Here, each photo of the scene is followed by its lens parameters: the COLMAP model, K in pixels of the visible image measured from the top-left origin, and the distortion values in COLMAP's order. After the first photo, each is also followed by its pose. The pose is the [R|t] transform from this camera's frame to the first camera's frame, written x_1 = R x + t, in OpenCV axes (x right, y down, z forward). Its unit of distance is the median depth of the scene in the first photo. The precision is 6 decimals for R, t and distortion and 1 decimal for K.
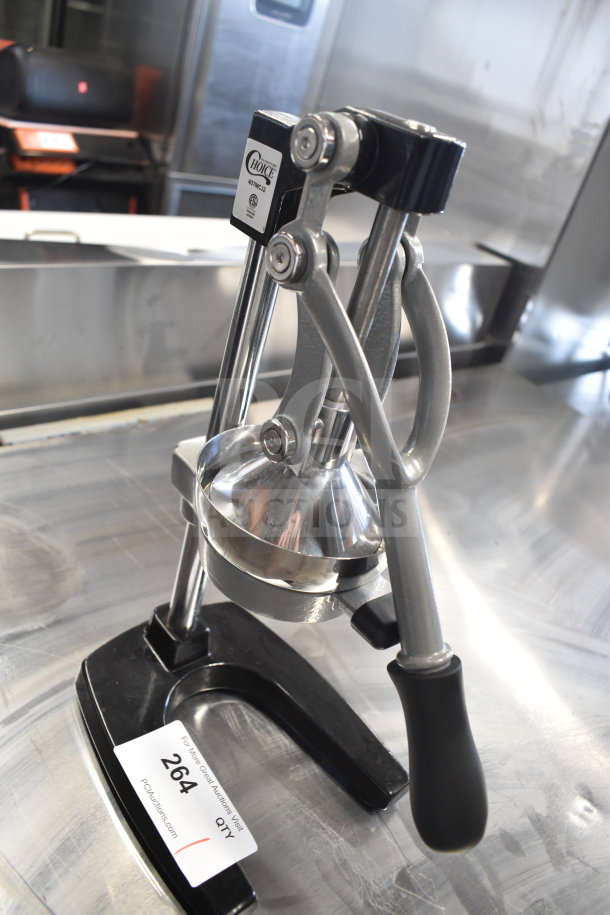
lens RADIAL K [[696.1, 0, 305.0], [0, 696.1, 457.5], [0, 0, 1]] dist [-0.089954, 0.007681]
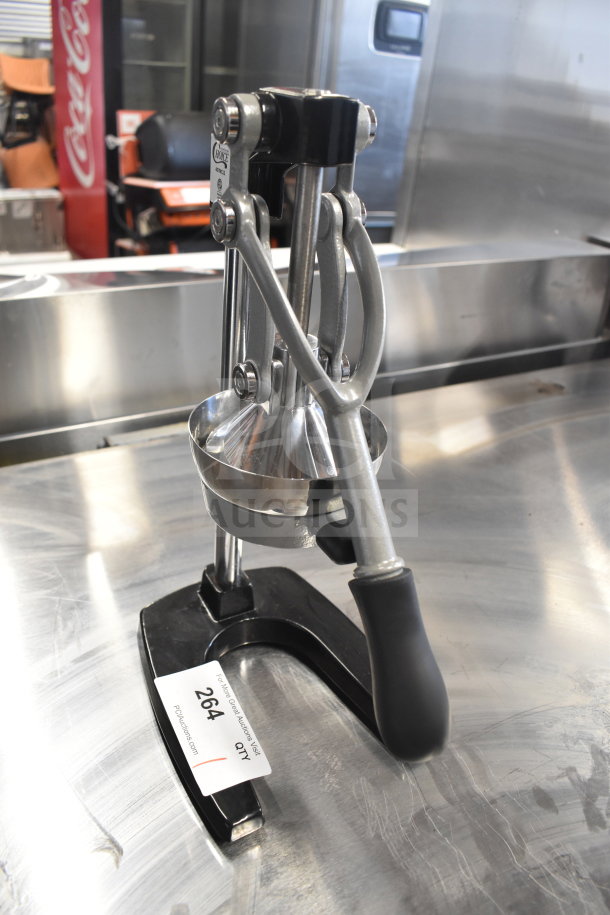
lens RADIAL K [[696.1, 0, 305.0], [0, 696.1, 457.5], [0, 0, 1]] dist [-0.089954, 0.007681]
pose [[0.968996, -0.051513, -0.241647, 0.245912], [0.038930, 0.997640, -0.056564, 0.125904], [0.243990, 0.045403, 0.968714, -0.064163]]
